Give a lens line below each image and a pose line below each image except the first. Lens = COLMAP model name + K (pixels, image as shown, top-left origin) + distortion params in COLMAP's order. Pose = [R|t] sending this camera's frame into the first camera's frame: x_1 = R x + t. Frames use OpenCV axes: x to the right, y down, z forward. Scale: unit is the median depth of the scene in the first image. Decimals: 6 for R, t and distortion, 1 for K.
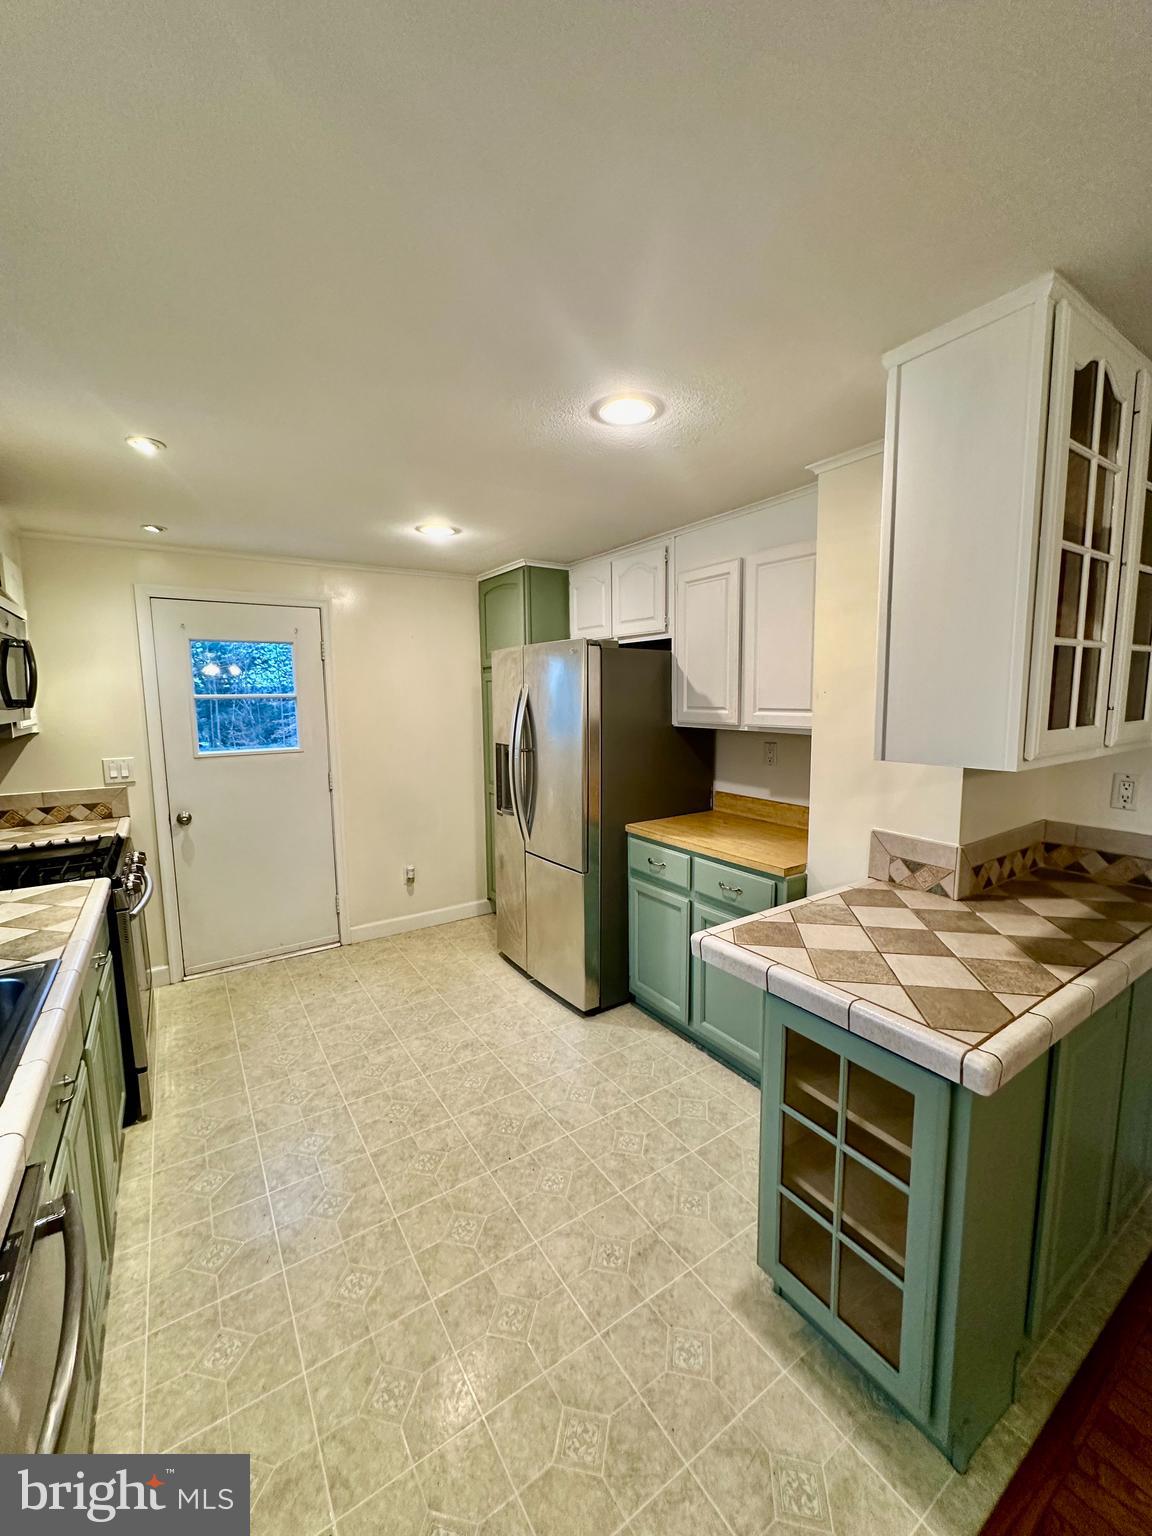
lens RADIAL K [[613.6, 0, 576.0], [0, 613.6, 766.1], [0, 0, 1]] dist [-0.002075, 0.000010]
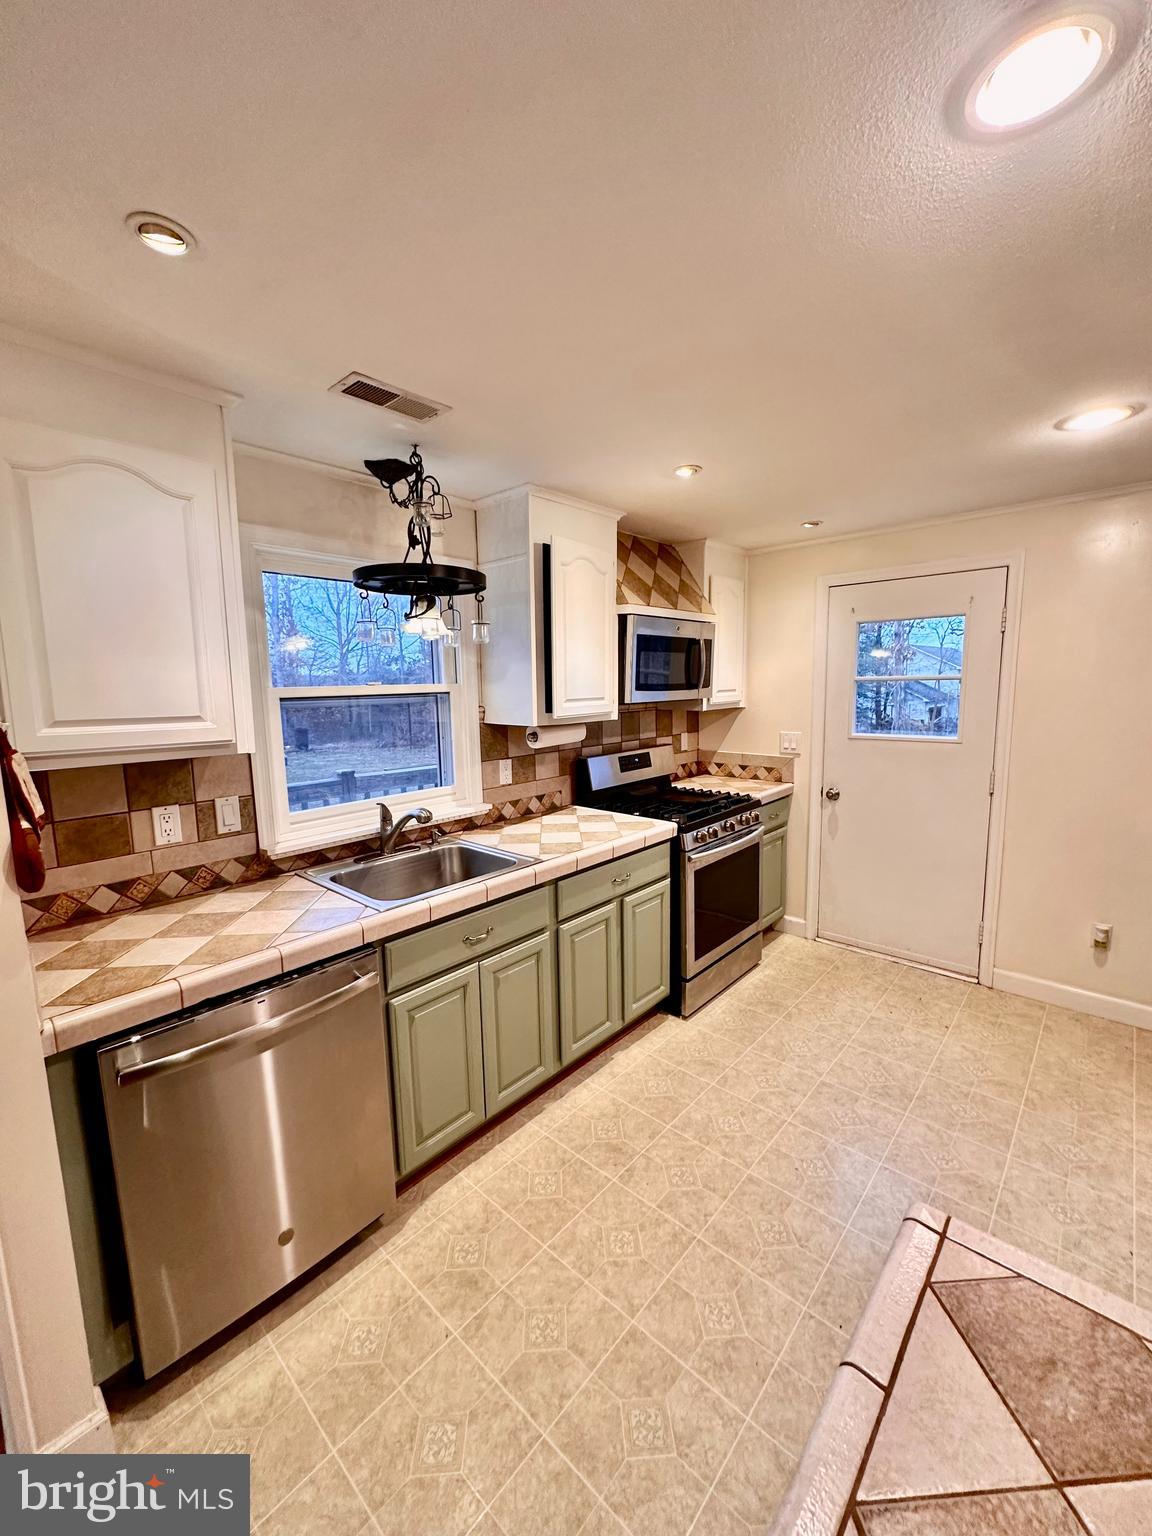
lens RADIAL K [[610.7, 0, 576.2], [0, 610.7, 770.6], [0, 0, 1]] dist [-0.001636, 0.000007]
pose [[0.249601, 0.144639, -0.957486, 0.295692], [-0.096530, 0.987573, 0.124020, -0.049222], [0.963525, 0.061471, 0.260461, 0.340191]]
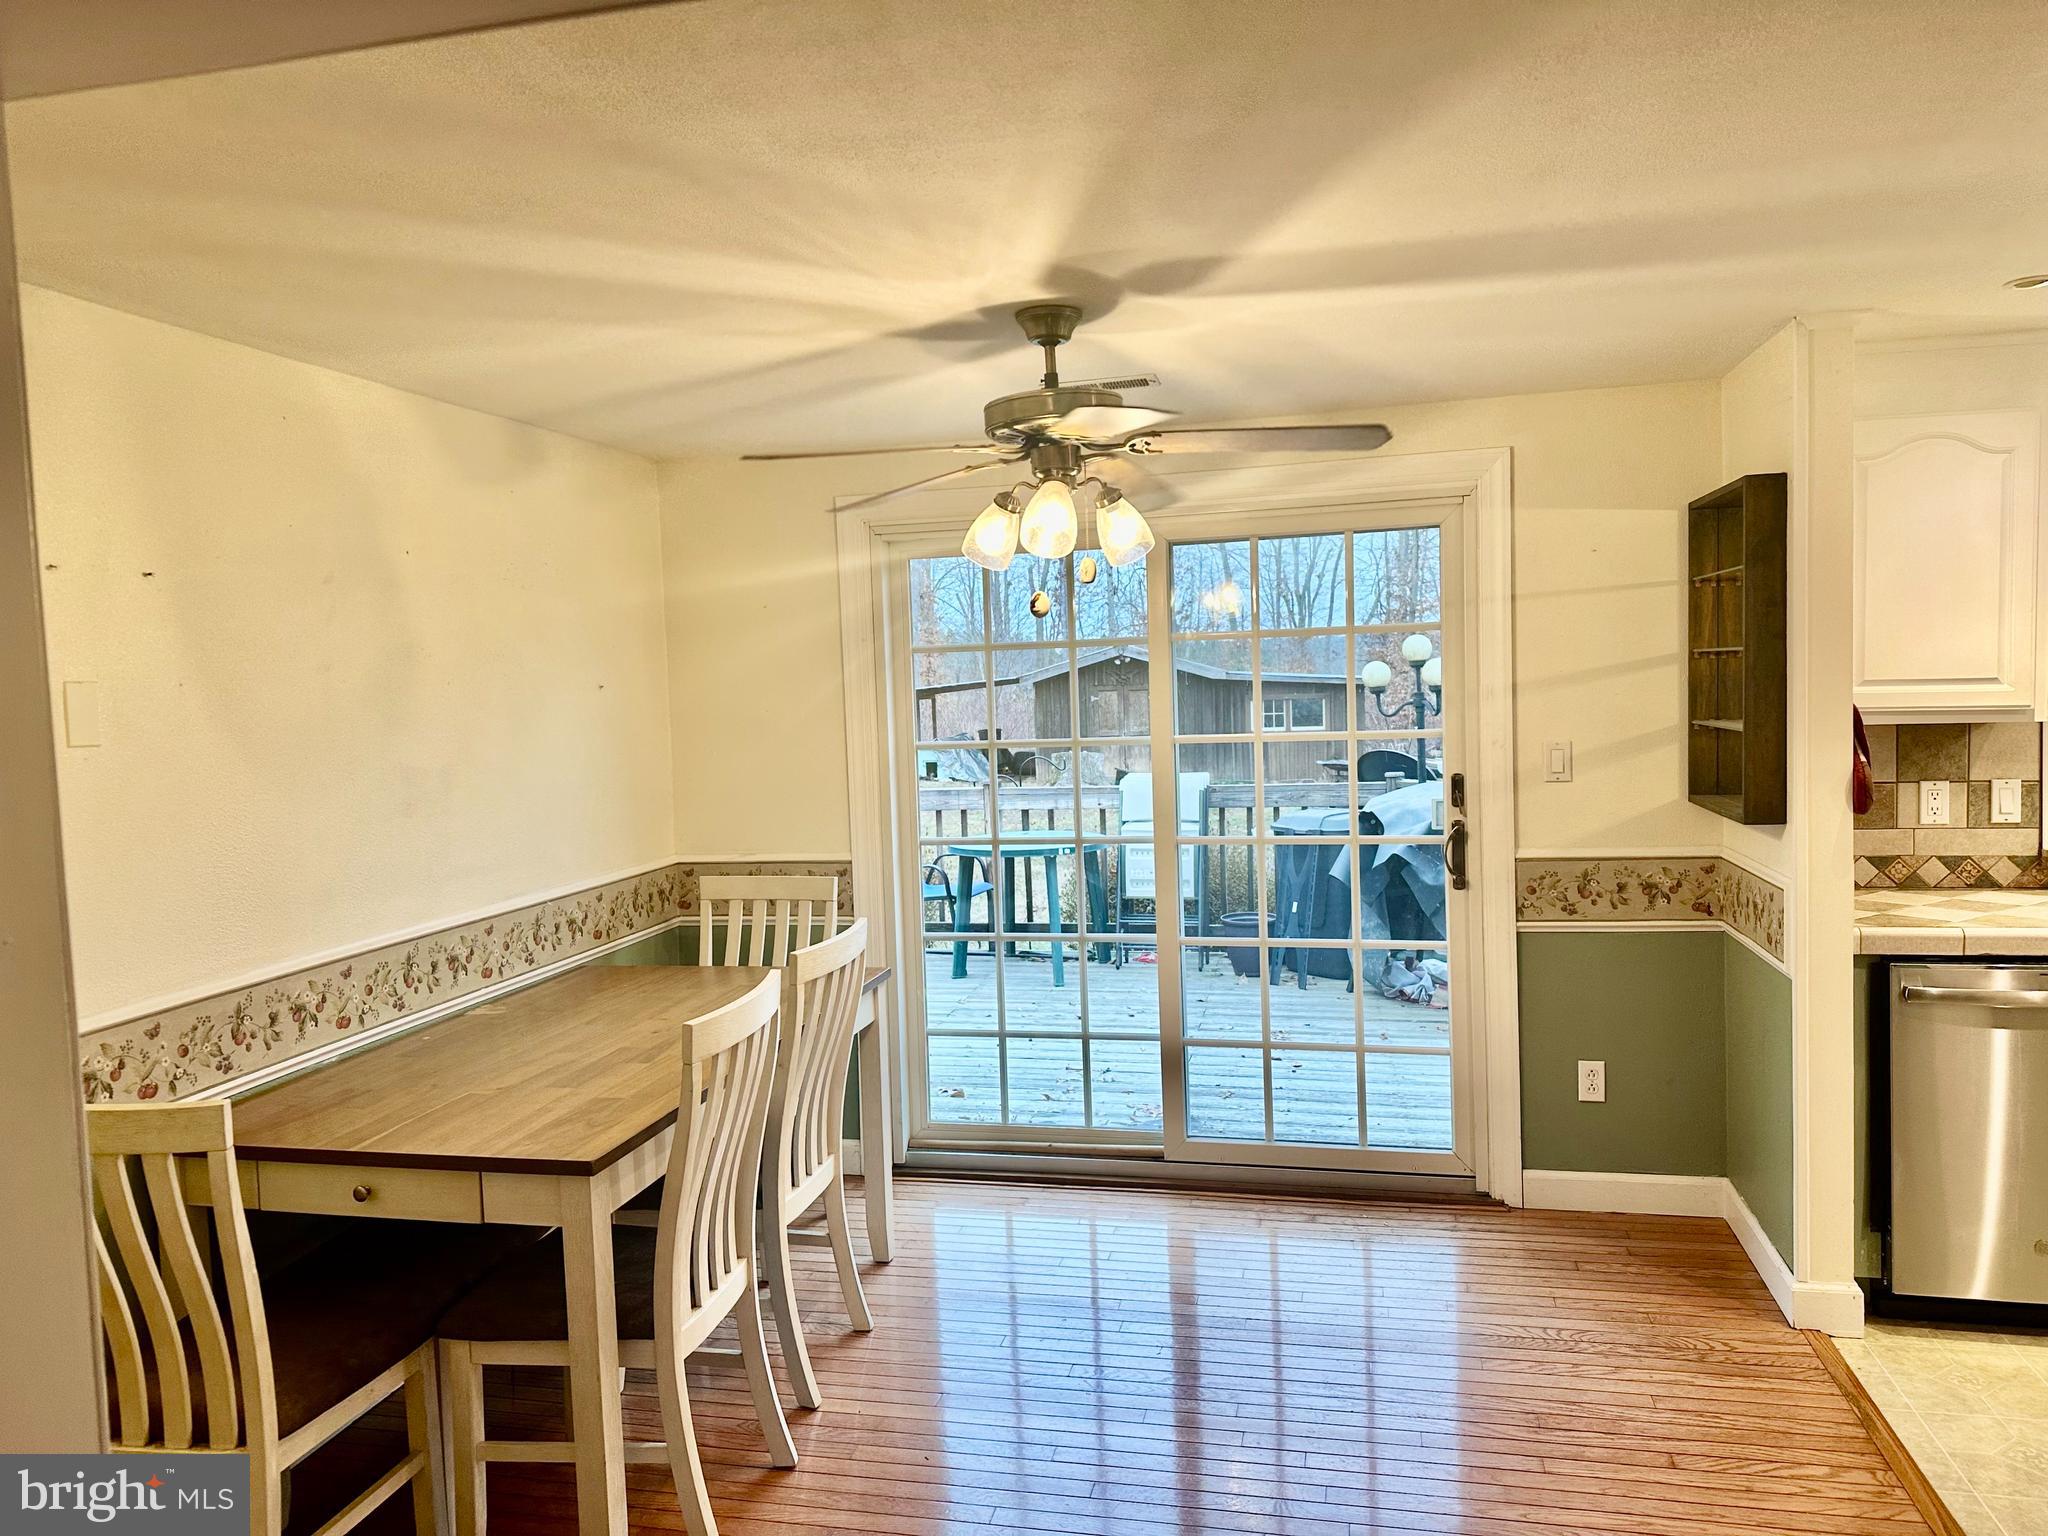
lens RADIAL K [[1434.7, 0, 1020.5], [0, 1434.7, 757.5], [0, 0, 1]] dist [-0.001842, -0.003348]
pose [[-0.726697, 0.076247, -0.682714, 1.107723], [-0.037917, 0.987854, 0.150685, -0.081928], [0.685911, 0.135389, -0.714980, 0.460453]]
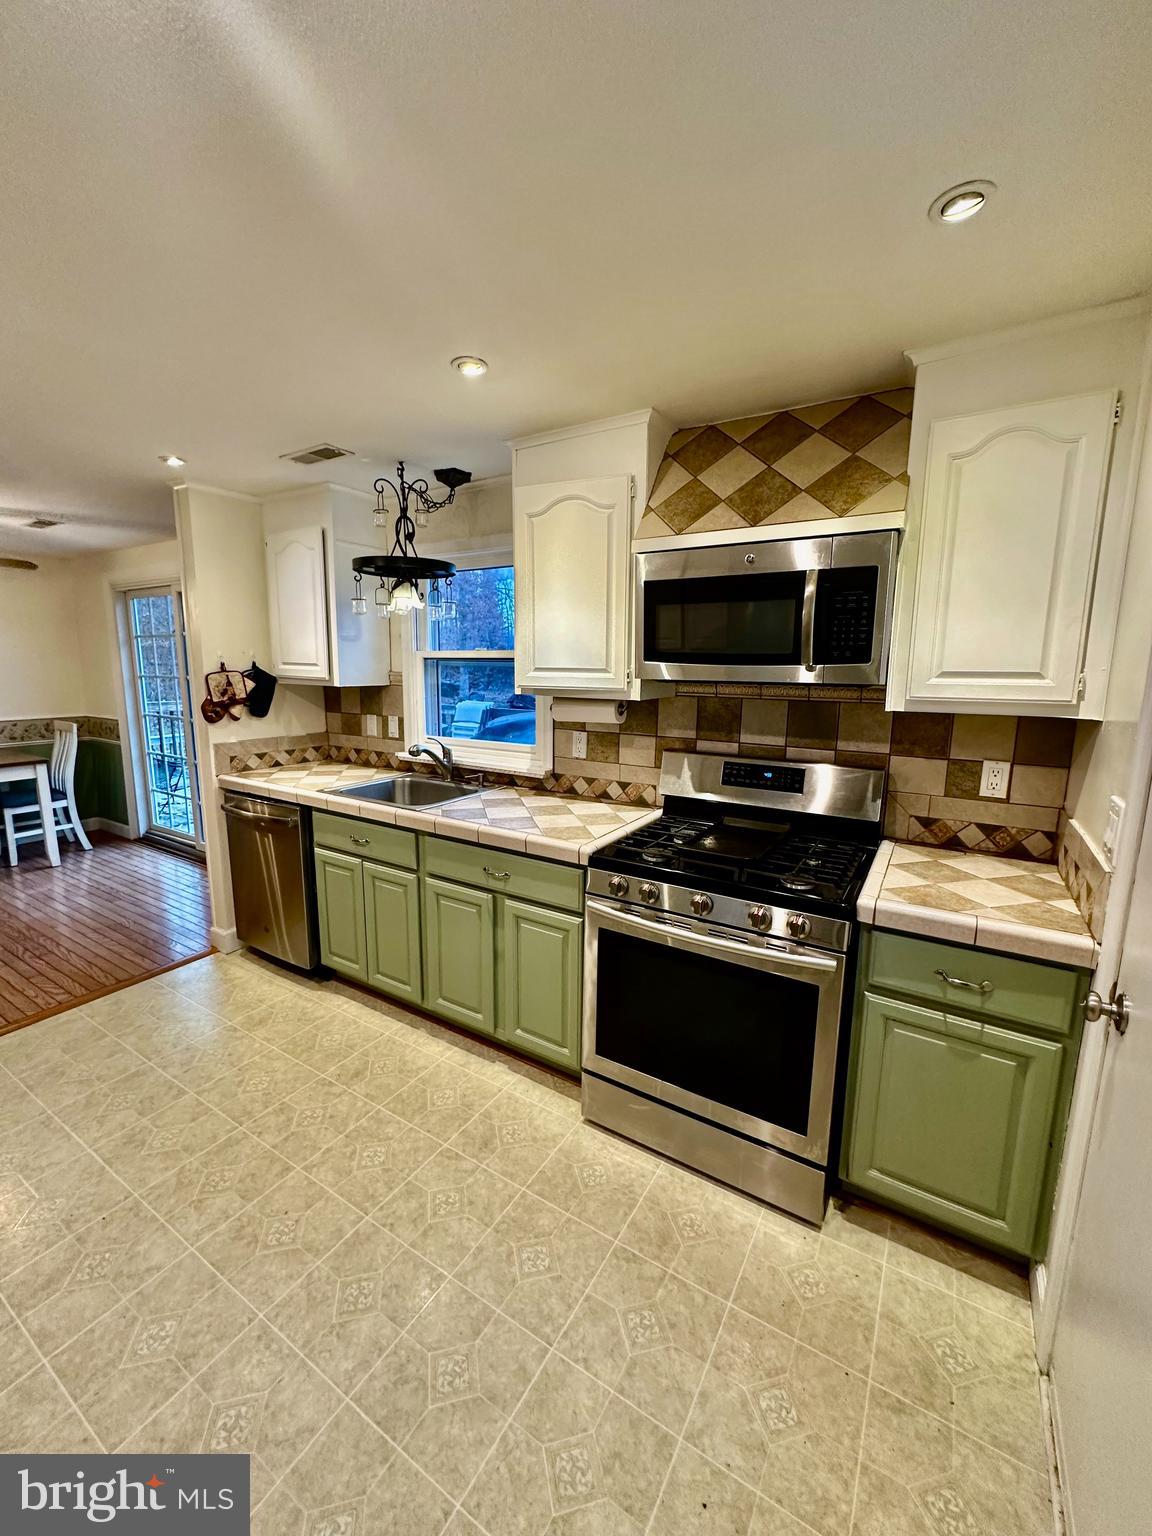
lens RADIAL K [[610.7, 0, 576.2], [0, 610.7, 770.6], [0, 0, 1]] dist [-0.001636, 0.000007]
pose [[-0.907662, 0.074467, -0.413043, -0.281516], [-0.049634, 0.958183, 0.281819, -0.138839], [0.416757, 0.276297, -0.866010, 1.303822]]
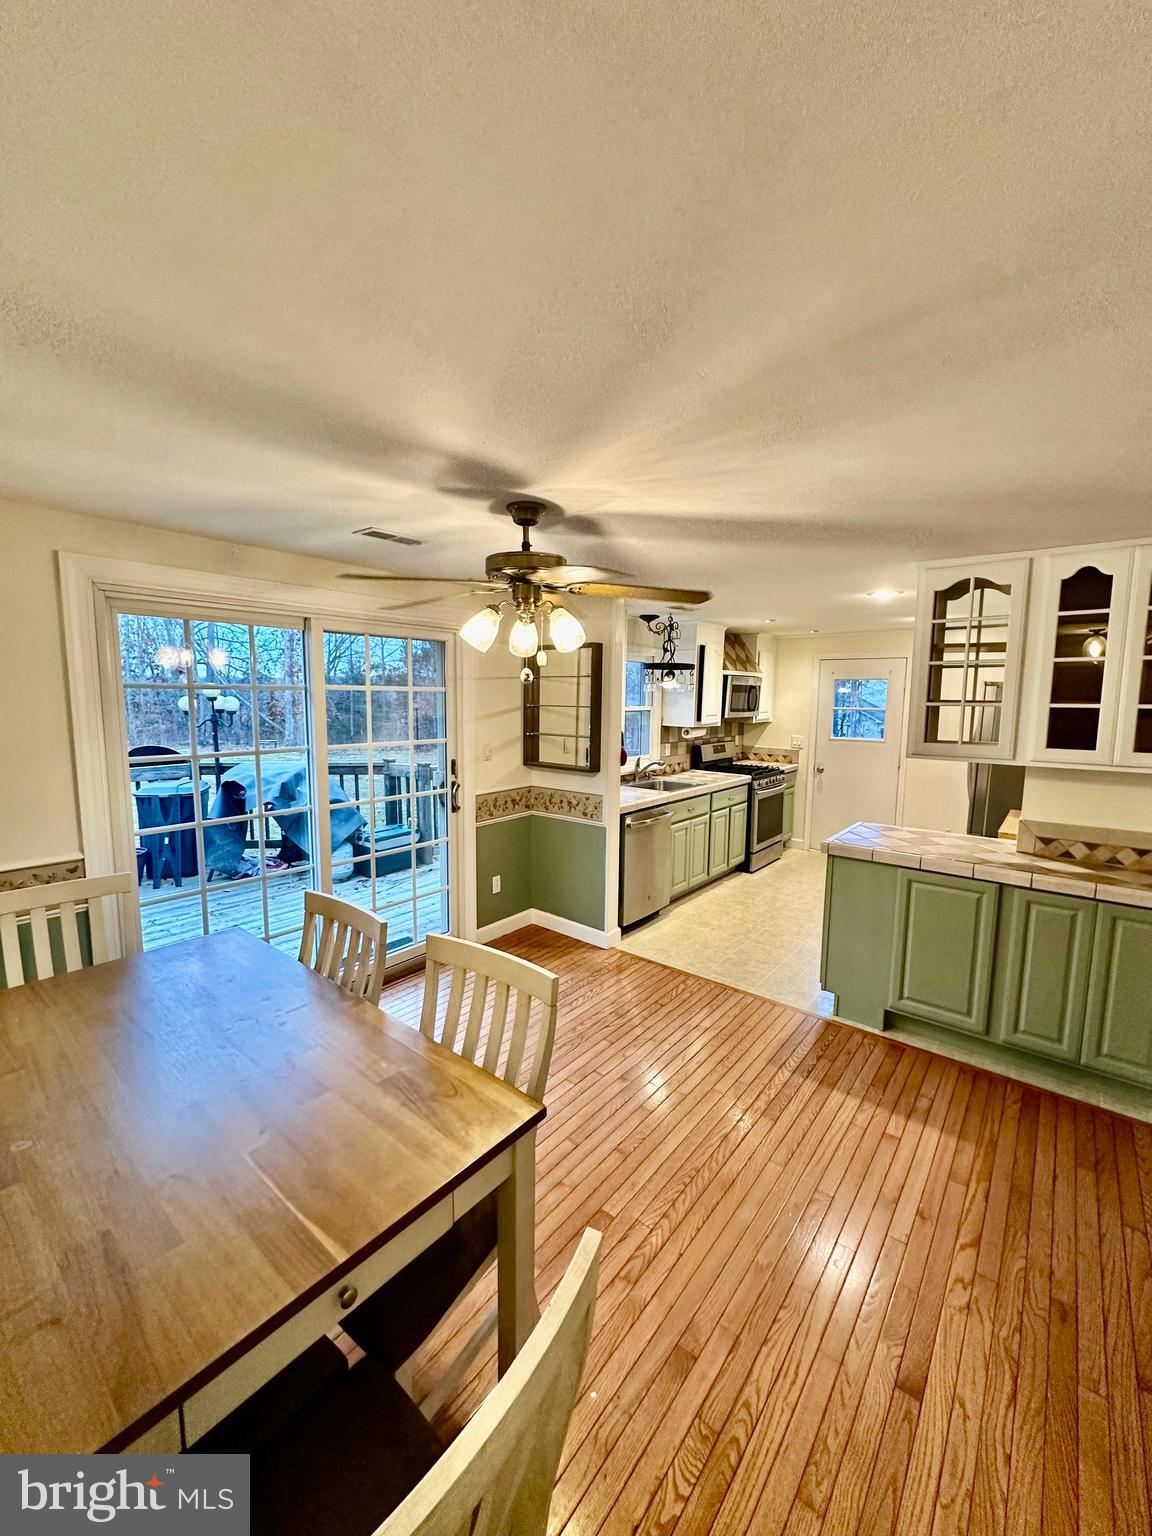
lens RADIAL K [[610.7, 0, 576.2], [0, 610.7, 770.6], [0, 0, 1]] dist [-0.001636, 0.000007]
pose [[0.304072, 0.133086, -0.943307, 1.139112], [-0.126840, 0.987034, 0.098368, -0.005369], [0.944167, 0.089738, 0.317010, -0.429619]]
